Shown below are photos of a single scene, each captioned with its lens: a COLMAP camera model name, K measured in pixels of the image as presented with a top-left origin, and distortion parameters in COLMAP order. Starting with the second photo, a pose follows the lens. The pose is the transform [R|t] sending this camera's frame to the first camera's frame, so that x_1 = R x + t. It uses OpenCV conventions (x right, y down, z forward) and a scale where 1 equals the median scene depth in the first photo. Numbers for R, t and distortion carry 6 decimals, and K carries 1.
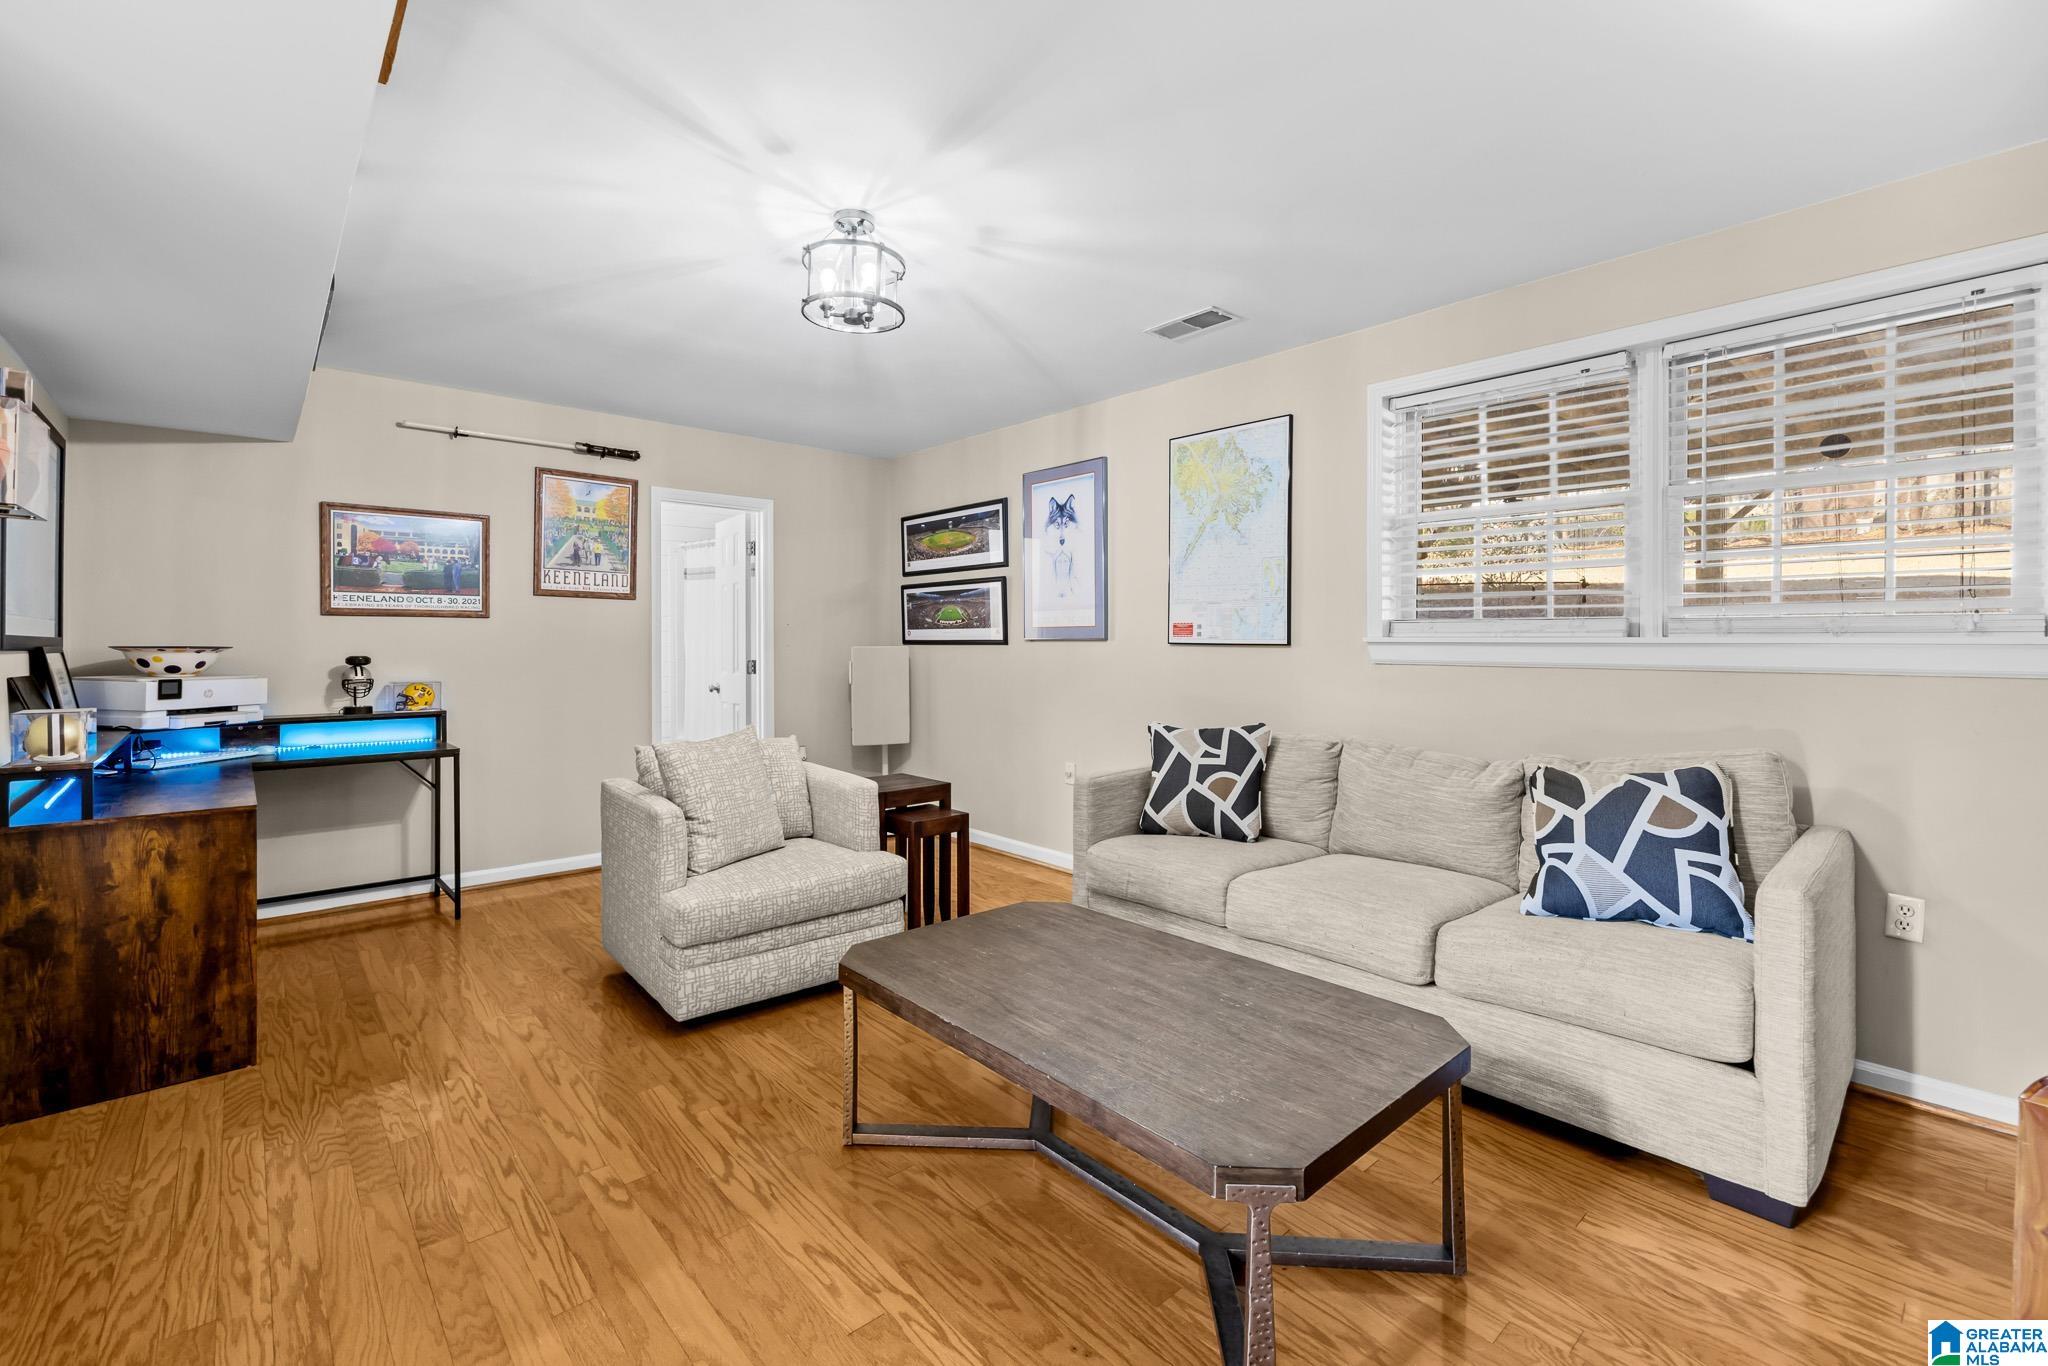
lens RADIAL K [[874.1, 0, 1009.6], [0, 874.1, 638.6], [0, 0, 1]] dist [0.000965, 0.000769]
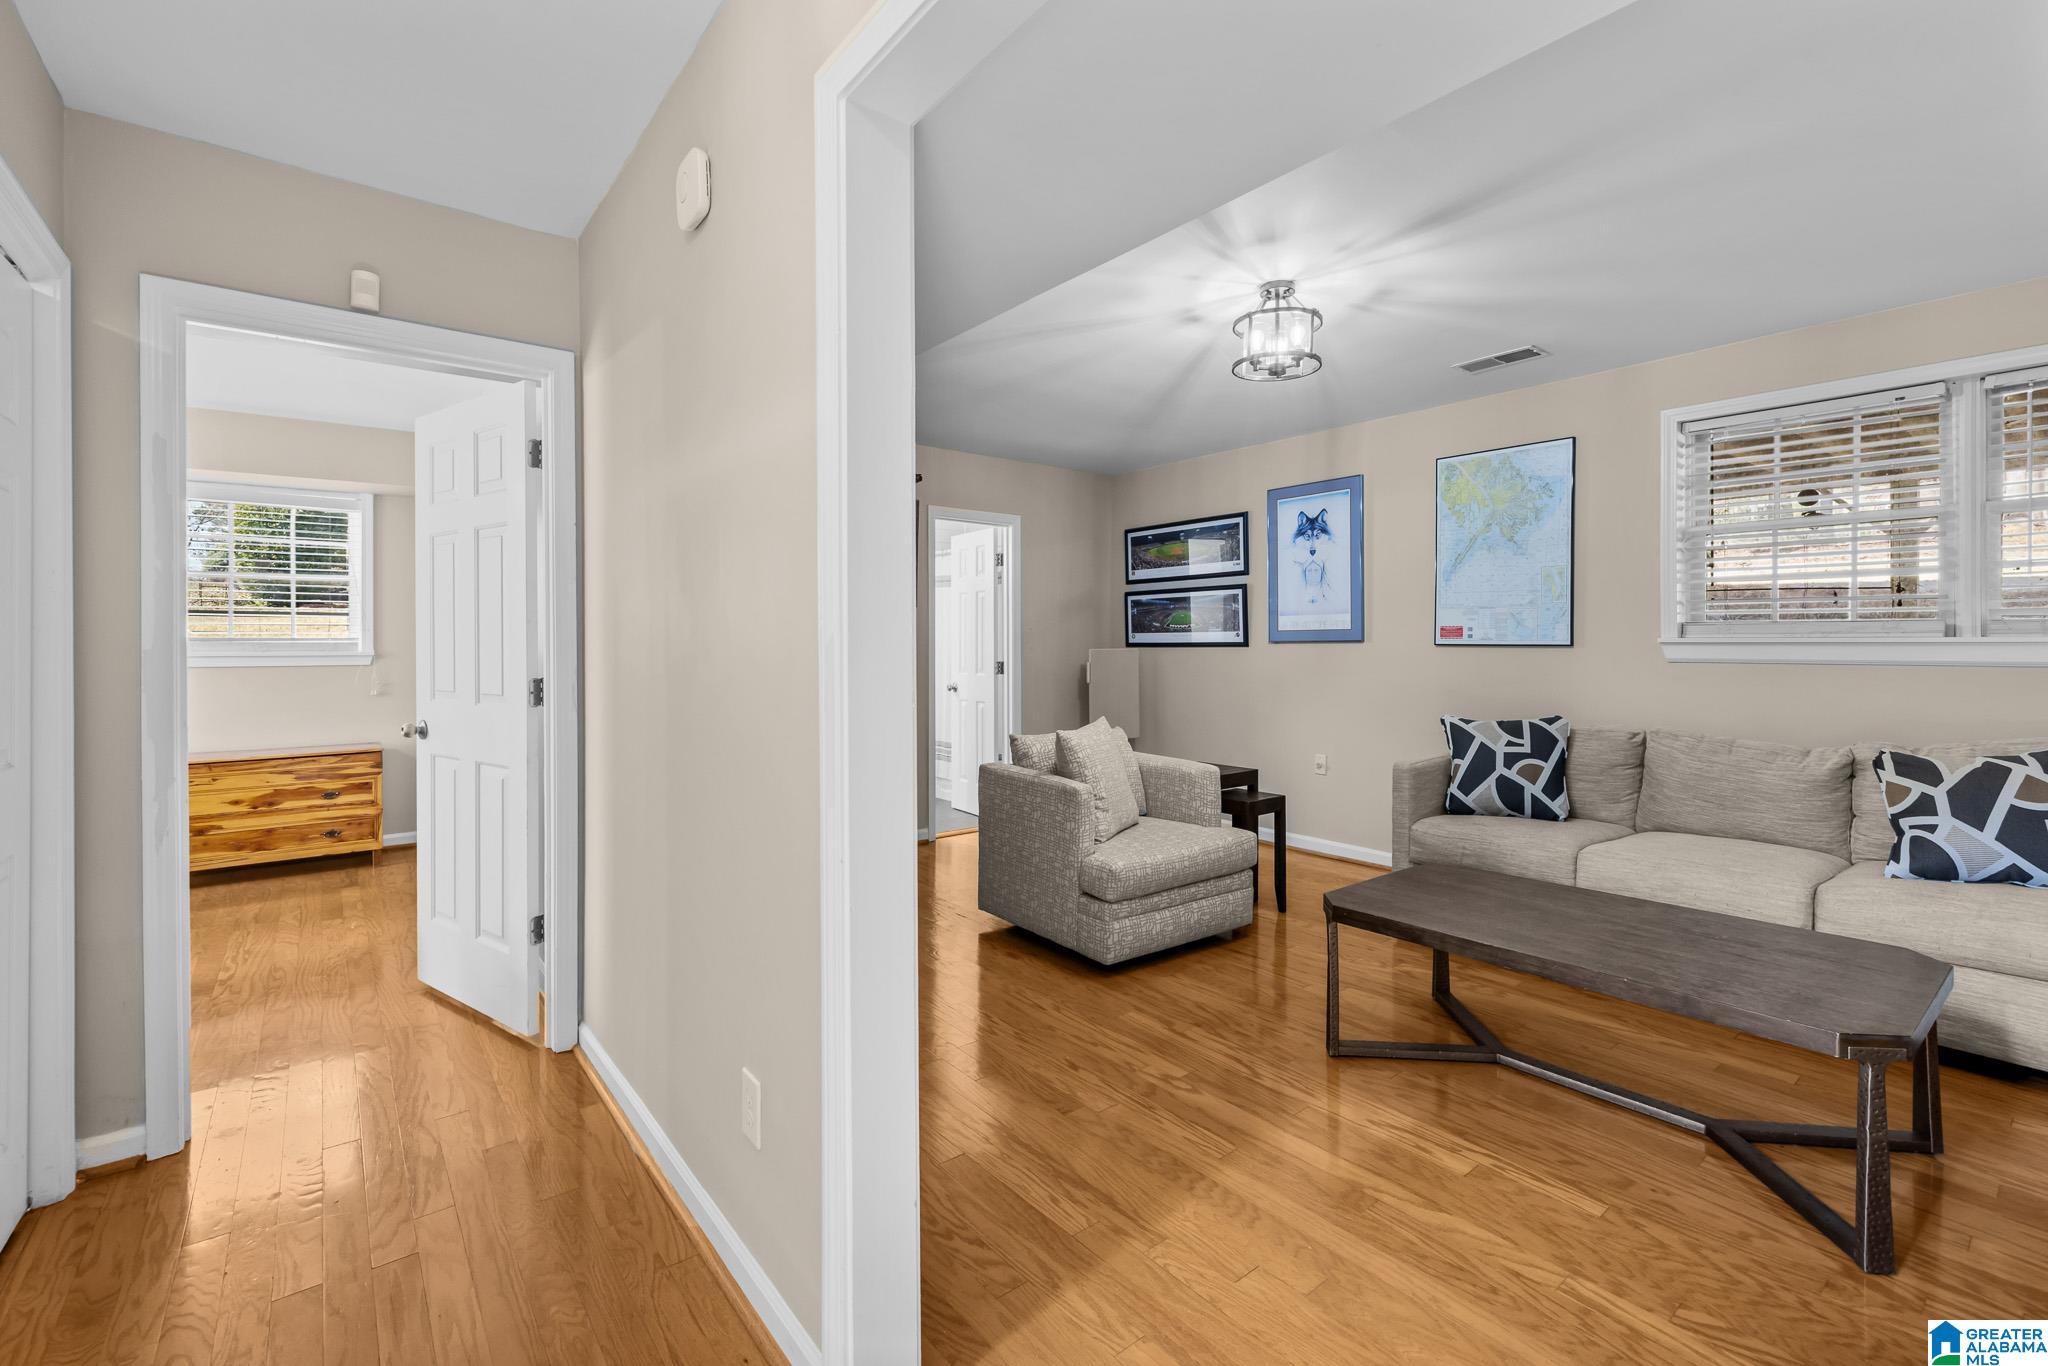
lens RADIAL K [[874.1, 0, 1003.3], [0, 874.1, 640.5], [0, 0, 1]] dist [0.000965, 0.000769]
pose [[0.998476, -0.003983, -0.055045, -0.377913], [0.003921, 0.999992, -0.001220, -0.000595], [0.055049, 0.001002, 0.998483, -0.160364]]
